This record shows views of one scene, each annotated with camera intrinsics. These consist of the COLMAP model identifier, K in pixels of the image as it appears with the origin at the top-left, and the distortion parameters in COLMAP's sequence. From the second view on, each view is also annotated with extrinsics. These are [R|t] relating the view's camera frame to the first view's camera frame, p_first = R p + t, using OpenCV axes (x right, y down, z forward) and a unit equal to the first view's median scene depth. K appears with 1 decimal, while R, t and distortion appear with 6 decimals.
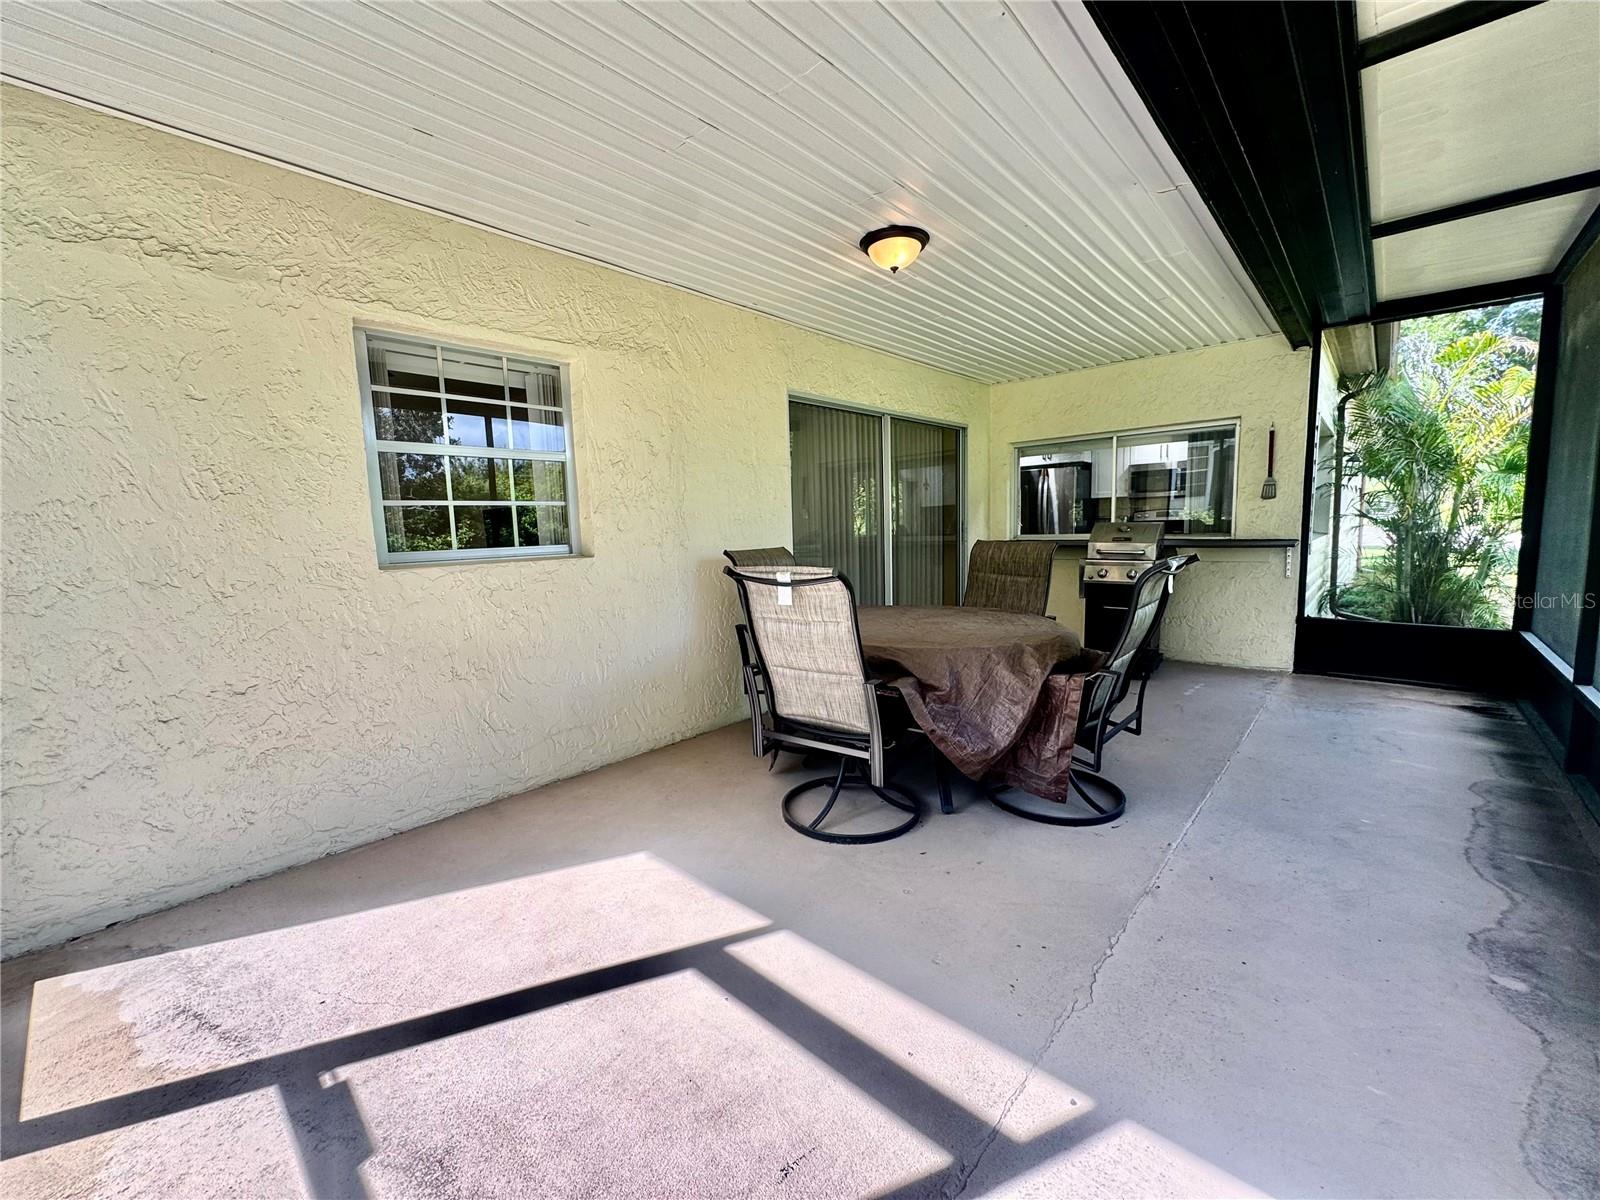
lens RADIAL K [[642.1, 0, 800.0], [0, 642.1, 600.0], [0, 0, 1]] dist [-0.002008, -0.000535]
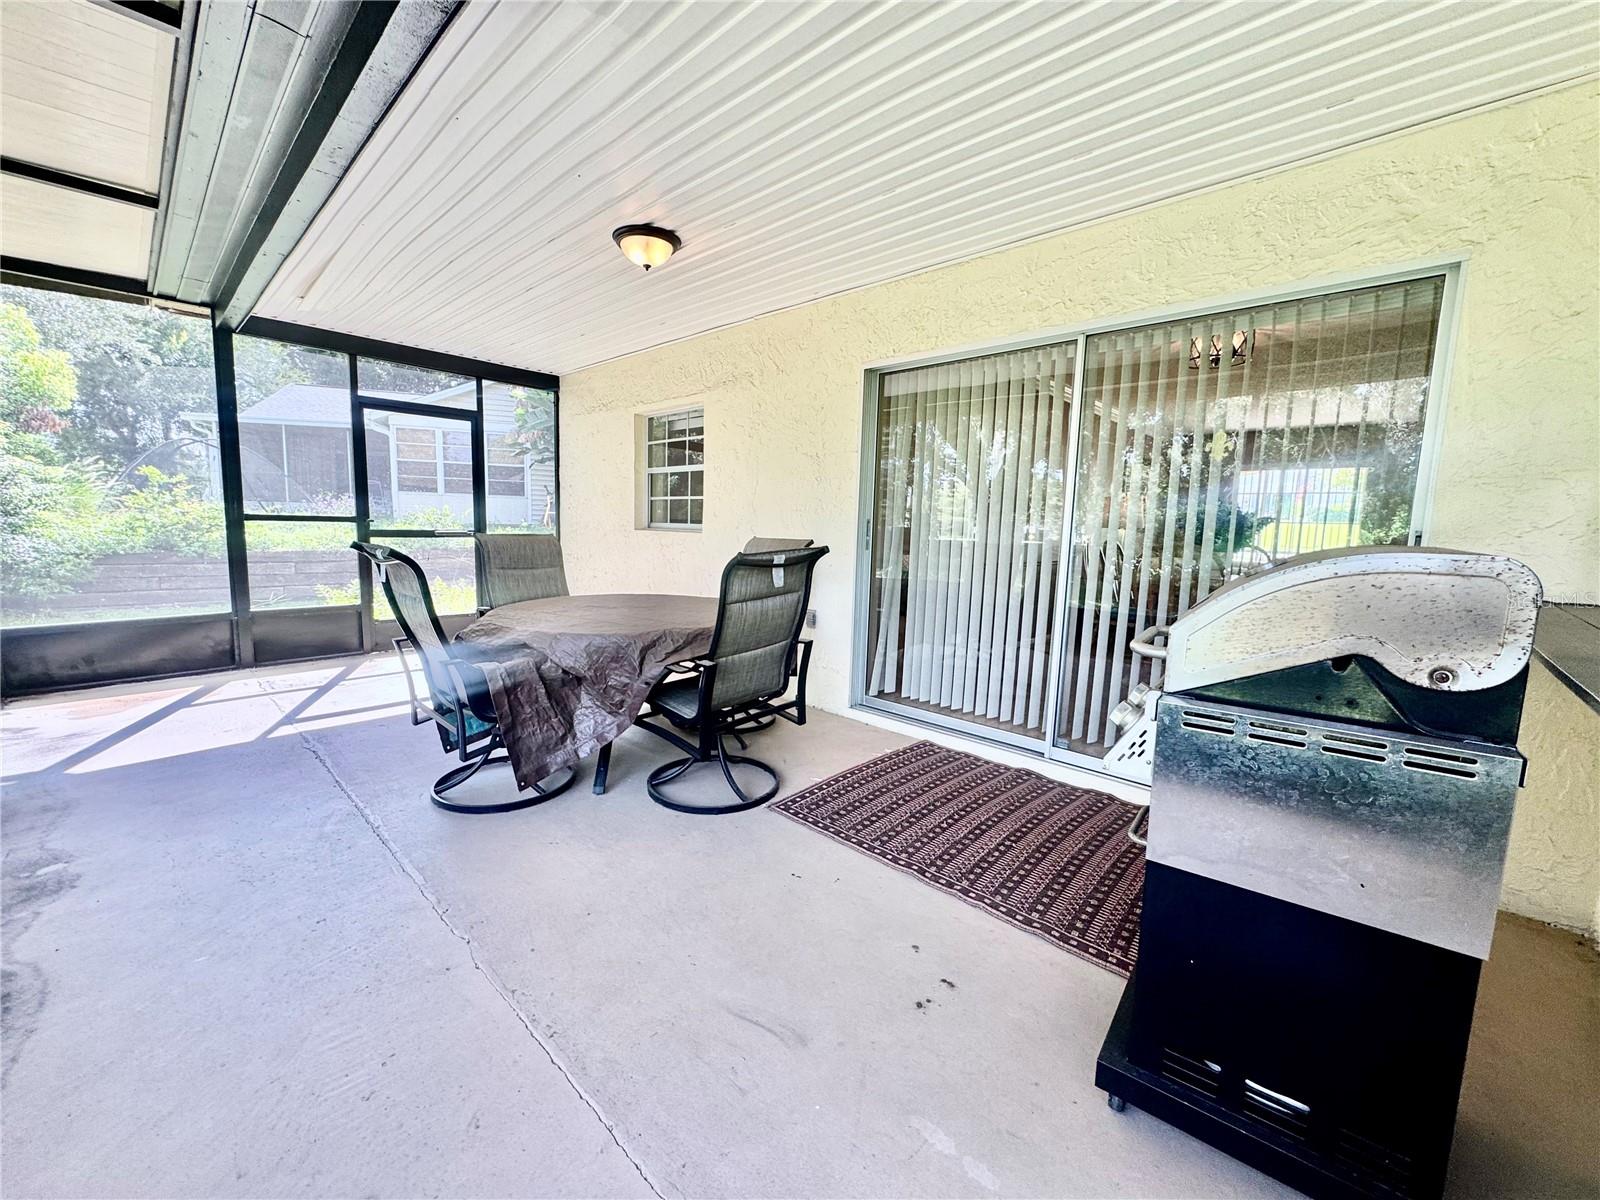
lens RADIAL K [[642.1, 0, 800.0], [0, 642.1, 600.0], [0, 0, 1]] dist [-0.002008, -0.000535]
pose [[-0.019892, 0.147050, -0.988929, 1.325737], [-0.142397, 0.978624, 0.148382, -0.189144], [0.989610, 0.143772, 0.001473, 1.404880]]
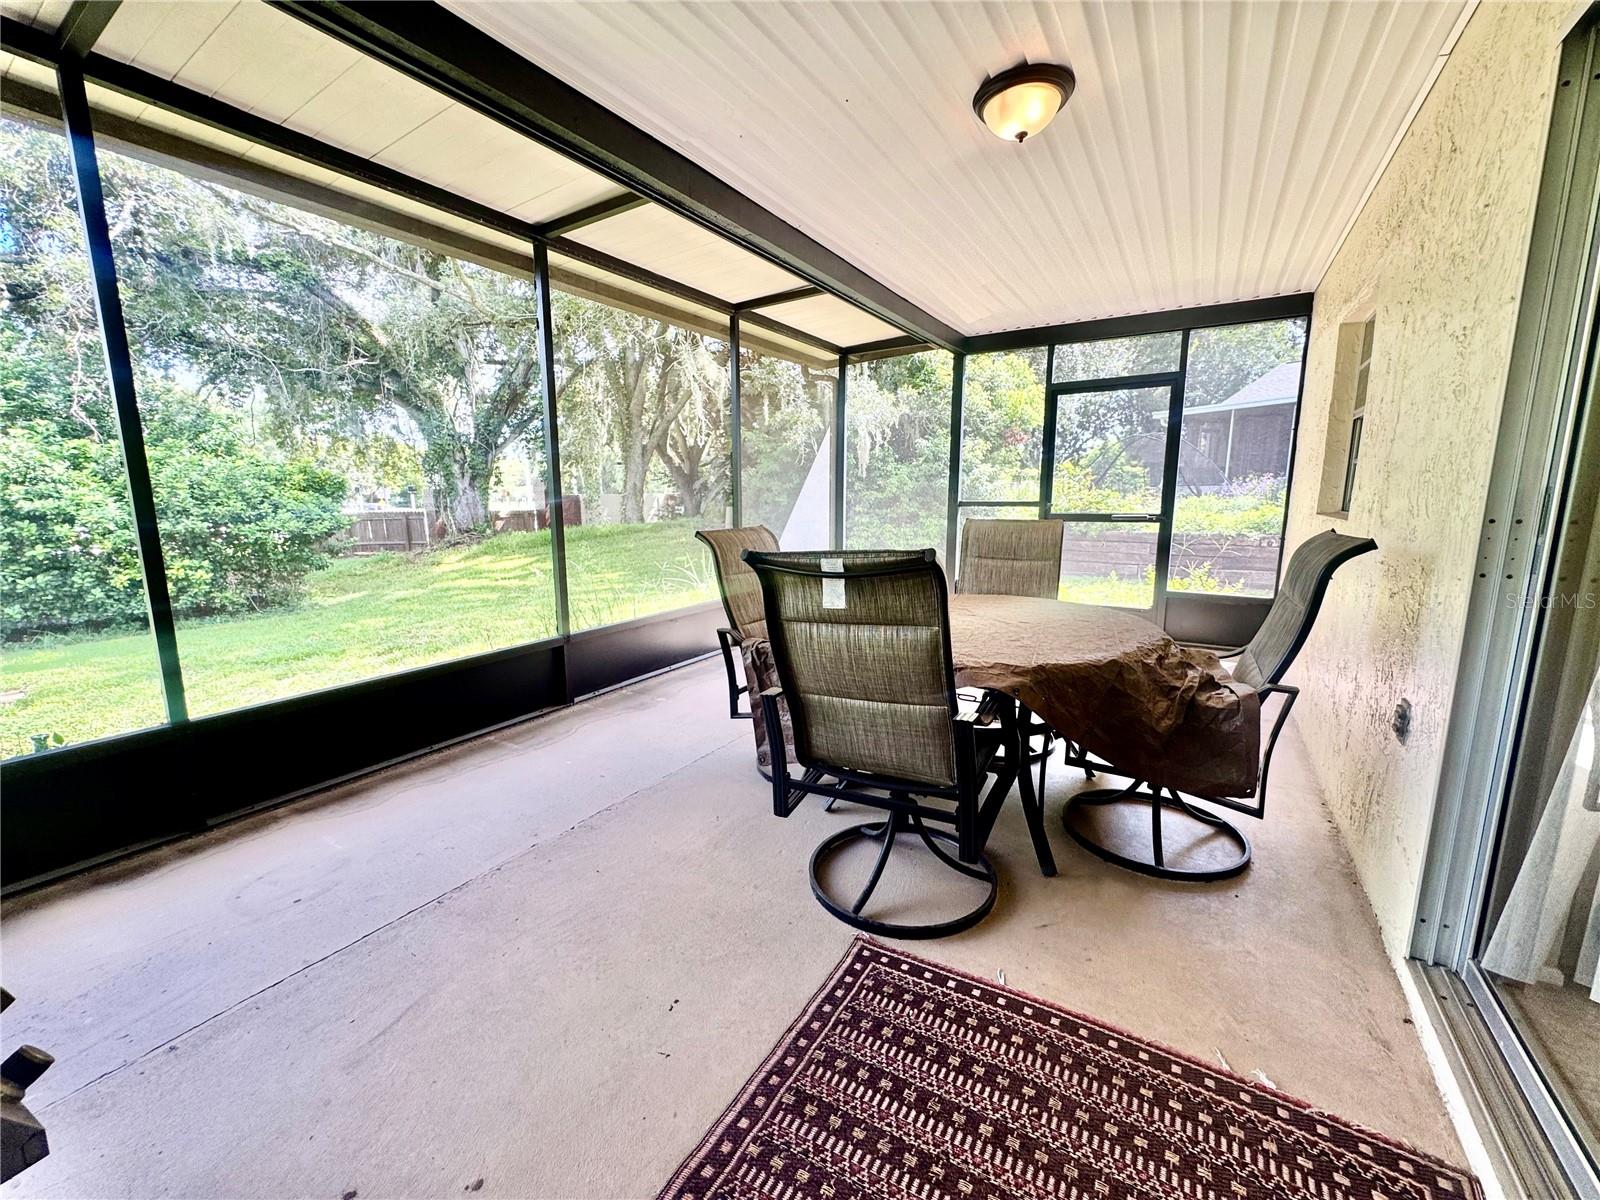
lens RADIAL K [[642.1, 0, 800.0], [0, 642.1, 600.0], [0, 0, 1]] dist [-0.002008, -0.000535]
pose [[-0.983266, 0.064421, -0.170404, 0.583093], [0.014426, 0.959985, 0.279680, -0.235387], [0.181602, 0.272542, -0.944850, 1.890196]]
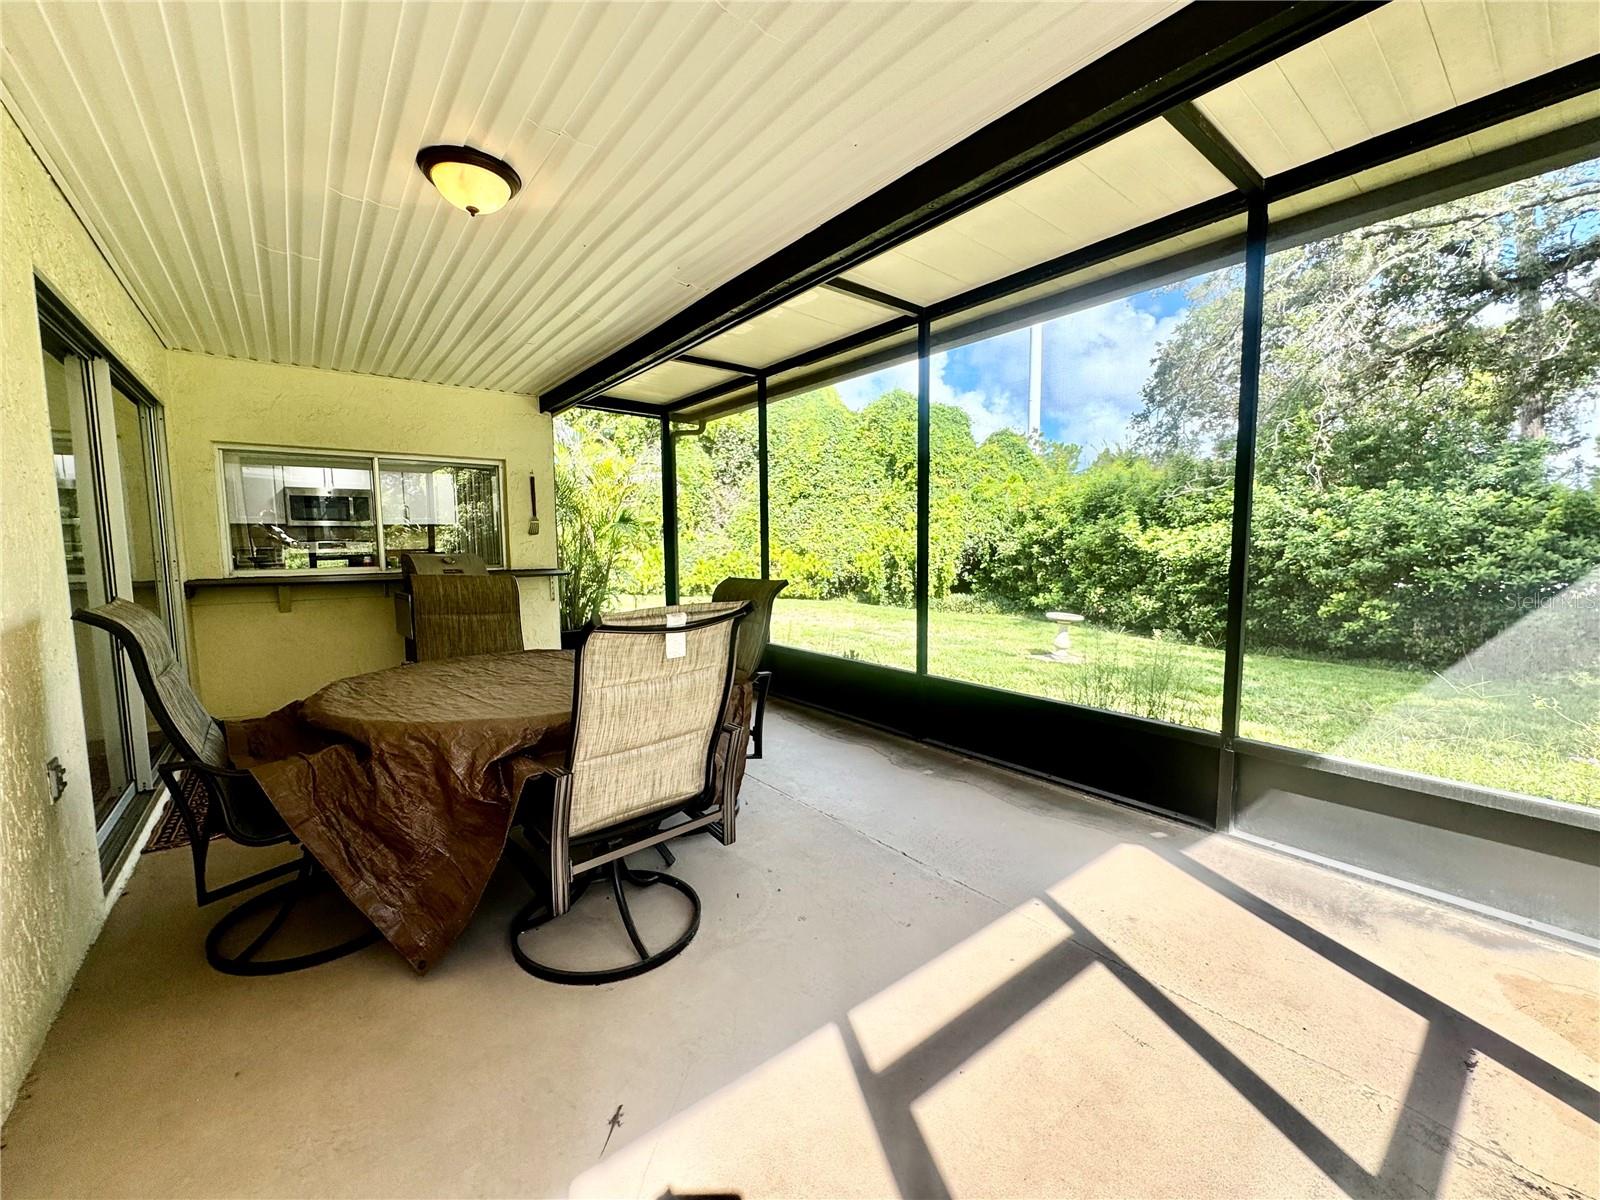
lens RADIAL K [[642.1, 0, 800.0], [0, 642.1, 600.0], [0, 0, 1]] dist [-0.002008, -0.000535]
pose [[0.165127, -0.063023, 0.984257, -0.581398], [0.116939, 0.992168, 0.043911, -0.059245], [-0.979315, 0.107847, 0.171204, 0.583205]]
